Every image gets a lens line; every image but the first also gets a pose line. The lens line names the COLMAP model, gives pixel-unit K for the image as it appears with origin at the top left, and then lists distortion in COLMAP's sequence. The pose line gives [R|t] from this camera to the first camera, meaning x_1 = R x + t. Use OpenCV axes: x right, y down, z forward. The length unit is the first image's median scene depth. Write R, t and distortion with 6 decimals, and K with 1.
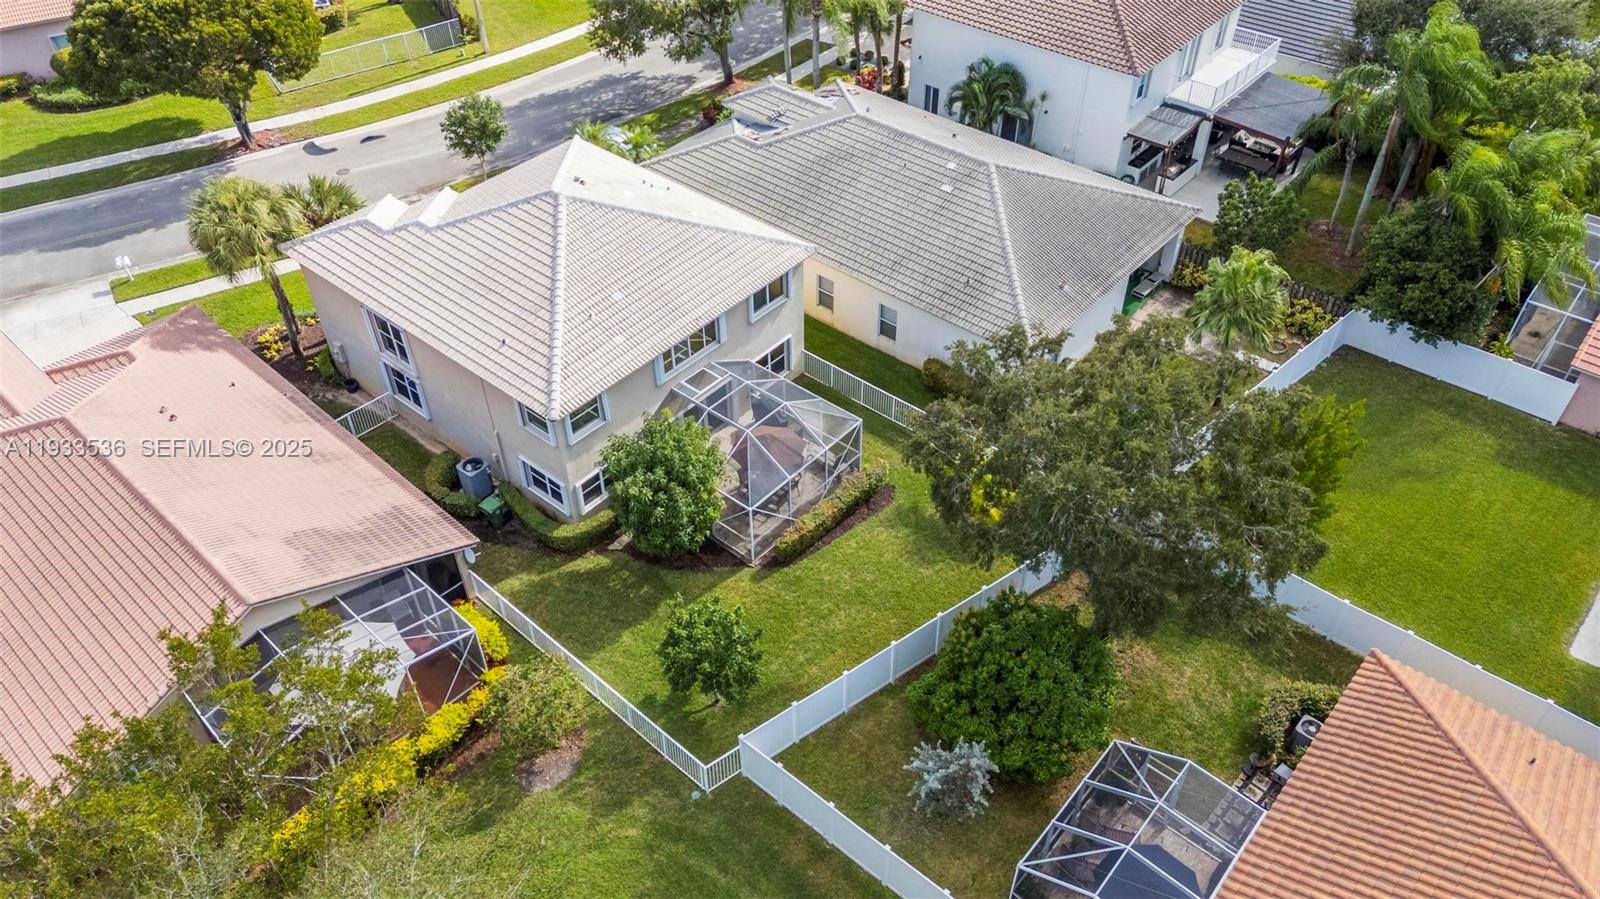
lens RADIAL K [[1186.9, 0, 802.4], [0, 1186.9, 447.2], [0, 0, 1]] dist [0.082622, 0.001390]
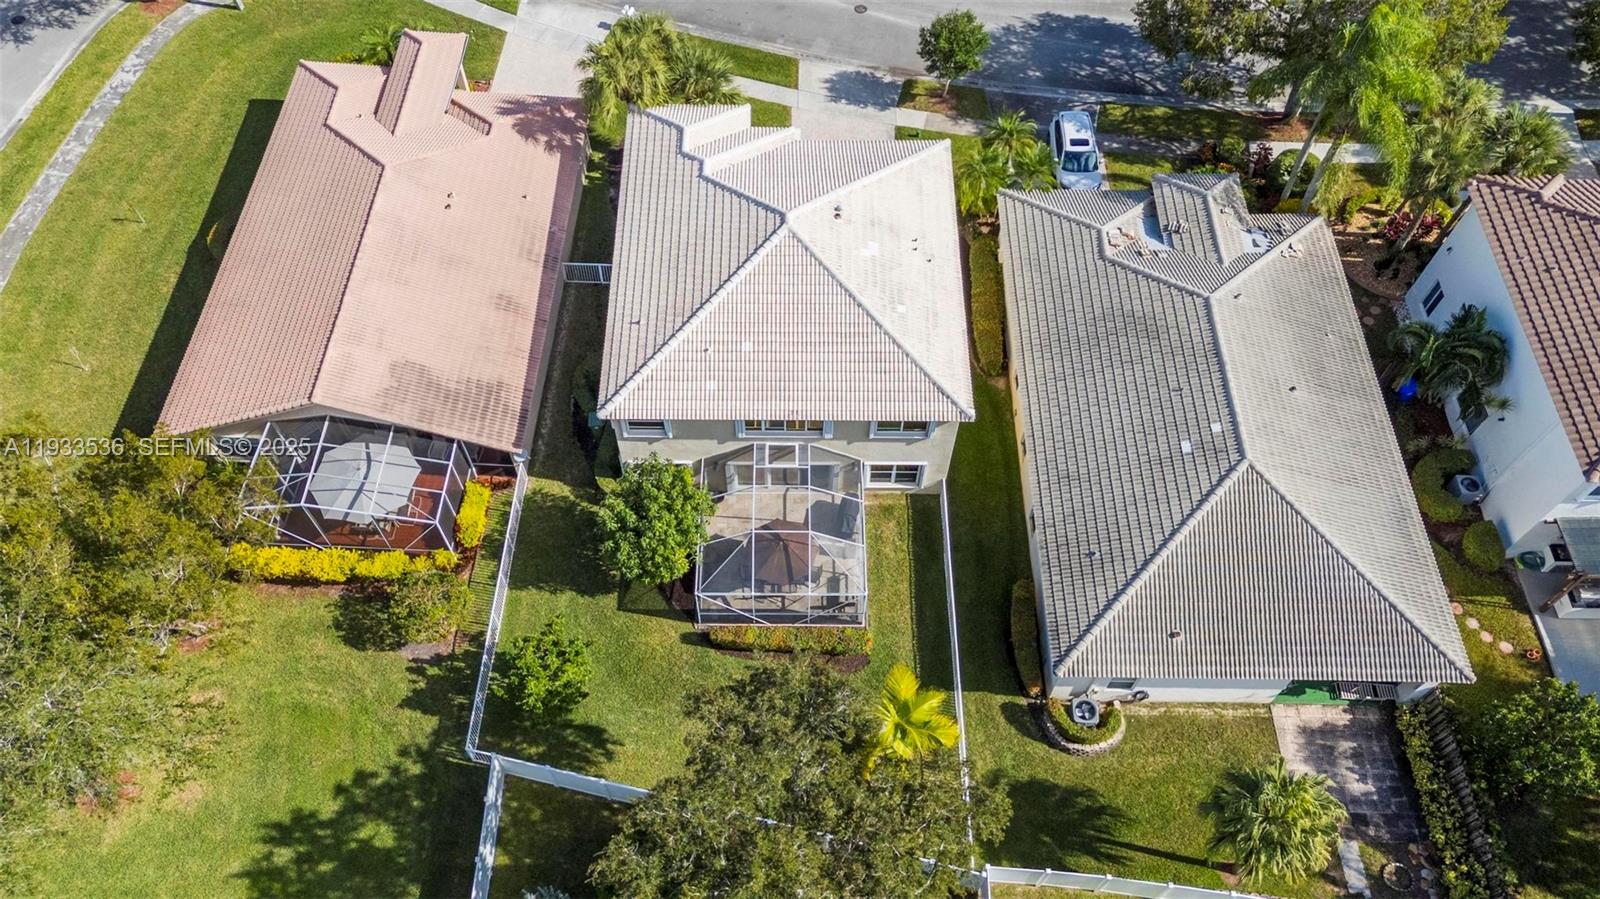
lens RADIAL K [[1190.2, 0, 802.9], [0, 1190.2, 450.6], [0, 0, 1]] dist [0.076883, 0.000808]
pose [[0.640668, 0.654270, -0.401839, 0.253347], [-0.512519, 0.754097, 0.410683, -0.370796], [0.571724, -0.057161, 0.818452, 0.137524]]
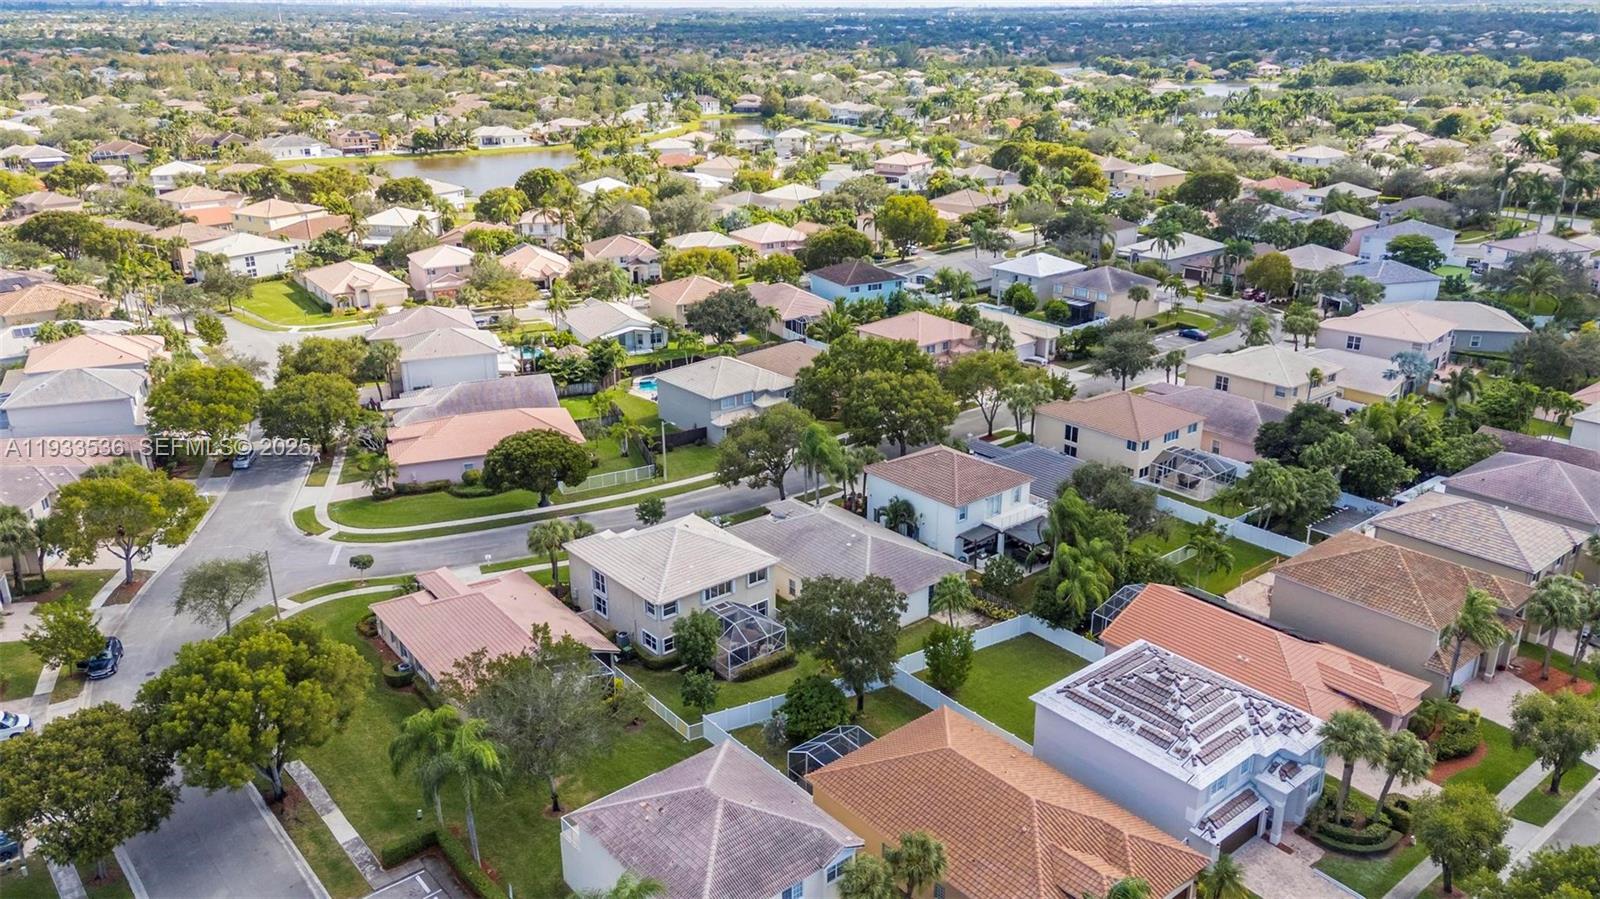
lens RADIAL K [[1190.2, 0, 802.9], [0, 1190.2, 450.6], [0, 0, 1]] dist [0.076883, 0.000808]
pose [[0.986045, 0.063597, -0.153851, 0.329905], [-0.115945, 0.925514, -0.360529, 0.387463], [0.119462, 0.373337, 0.919972, -1.006631]]
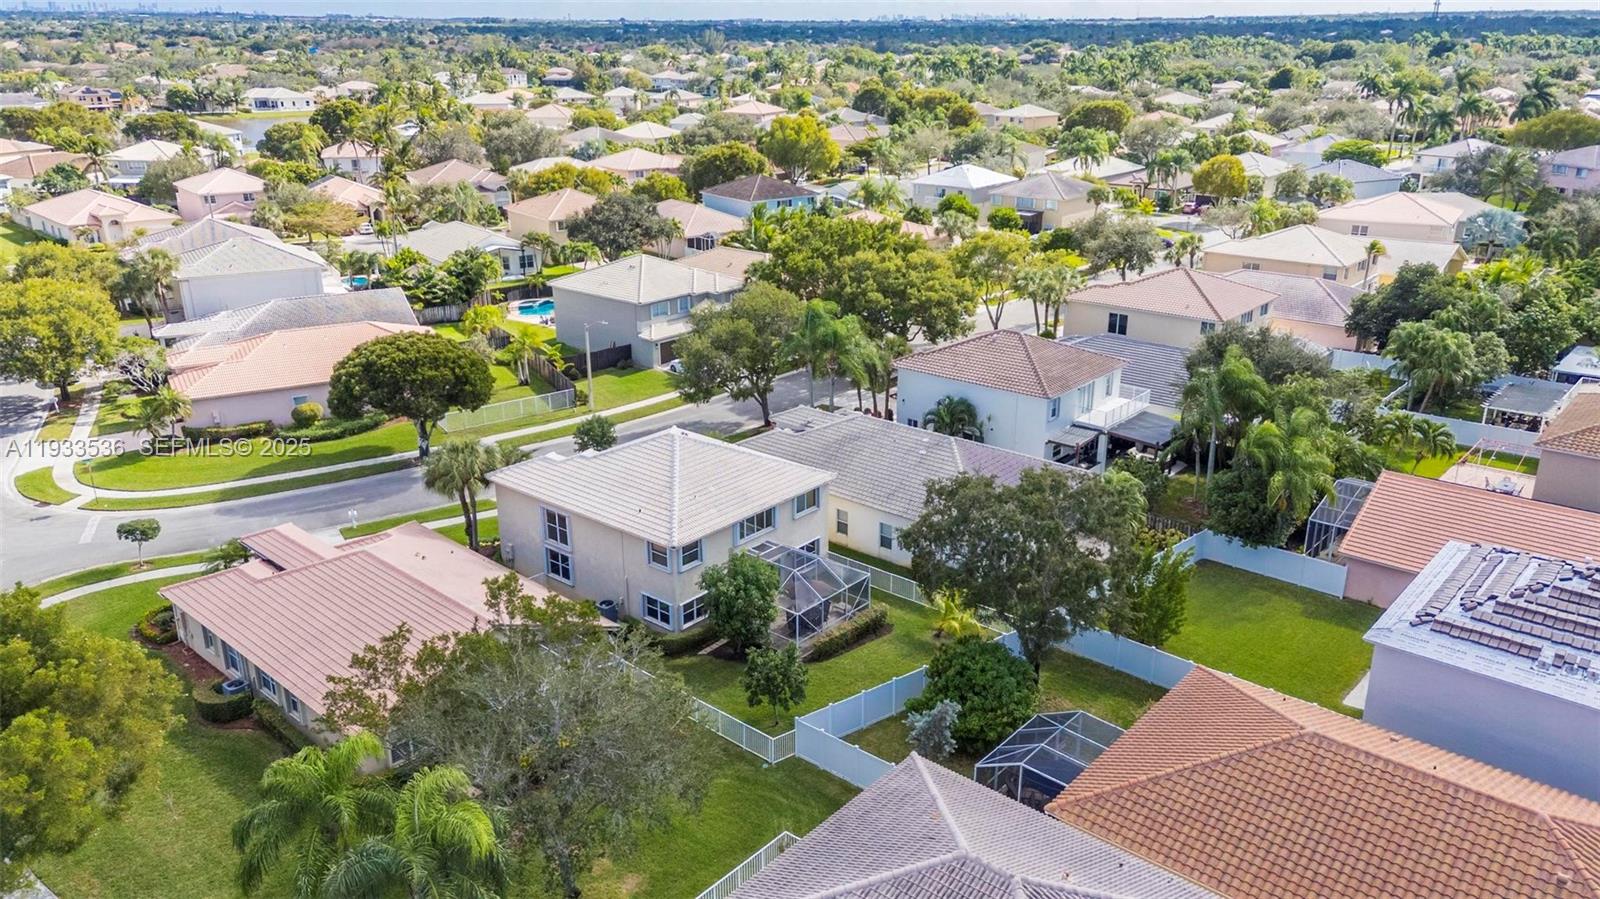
lens RADIAL K [[1190.2, 0, 802.9], [0, 1190.2, 450.6], [0, 0, 1]] dist [0.076883, 0.000808]
pose [[0.999974, 0.006283, 0.003491, -0.031375], [-0.004496, 0.925733, -0.378152, 0.310825], [-0.005608, 0.378127, 0.925737, -0.342271]]
